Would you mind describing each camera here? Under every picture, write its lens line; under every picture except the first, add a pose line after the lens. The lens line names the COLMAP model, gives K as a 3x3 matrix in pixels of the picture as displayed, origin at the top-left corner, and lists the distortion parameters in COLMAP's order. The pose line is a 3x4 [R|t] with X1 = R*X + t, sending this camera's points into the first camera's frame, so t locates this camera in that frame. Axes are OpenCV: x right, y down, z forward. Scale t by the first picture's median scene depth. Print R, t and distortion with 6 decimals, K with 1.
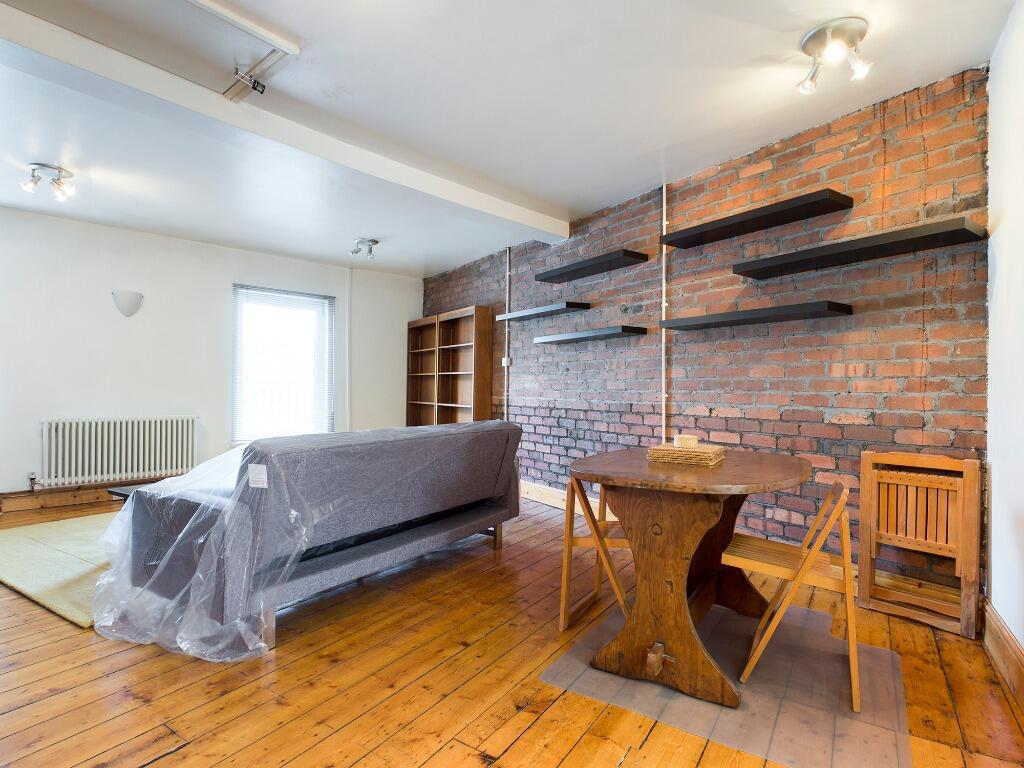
lens RADIAL K [[543.6, 0, 512.0], [0, 543.6, 384.0], [0, 0, 1]] dist [0.001501, -0.000336]
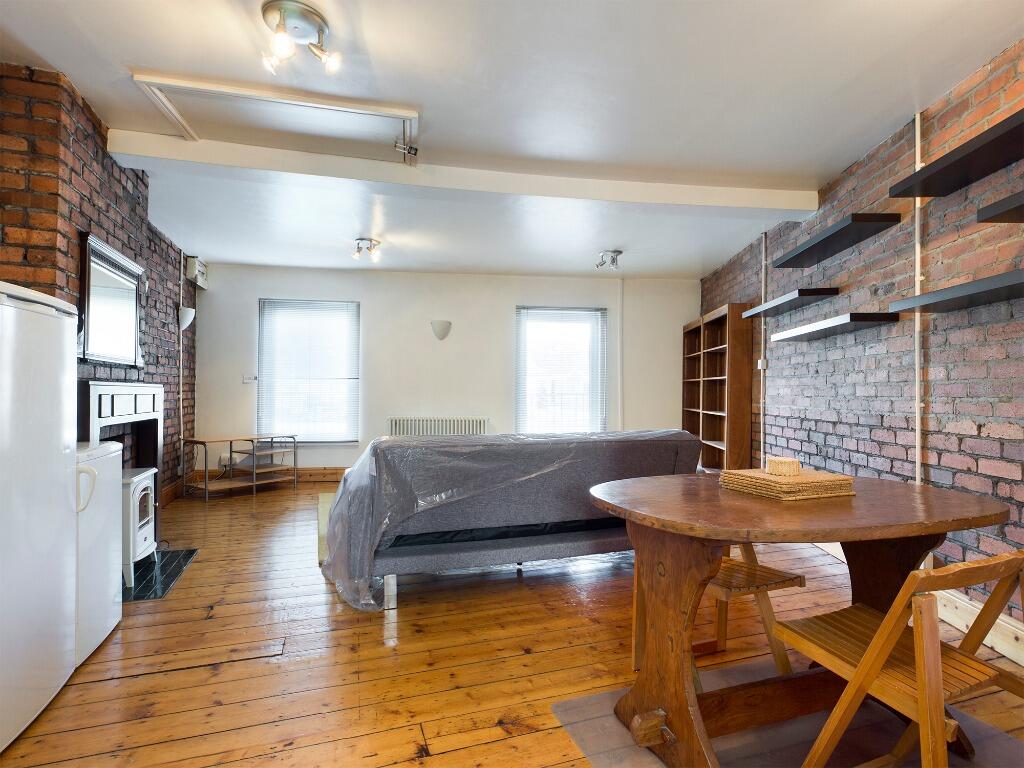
lens RADIAL K [[536.2, 0, 512.0], [0, 536.2, 384.0], [0, 0, 1]] dist [0.000600, -0.001104]
pose [[0.797318, -0.013057, -0.603418, 0.247832], [0.006143, 0.999890, -0.013518, 0.000013], [0.603528, 0.007071, 0.797310, 0.096341]]
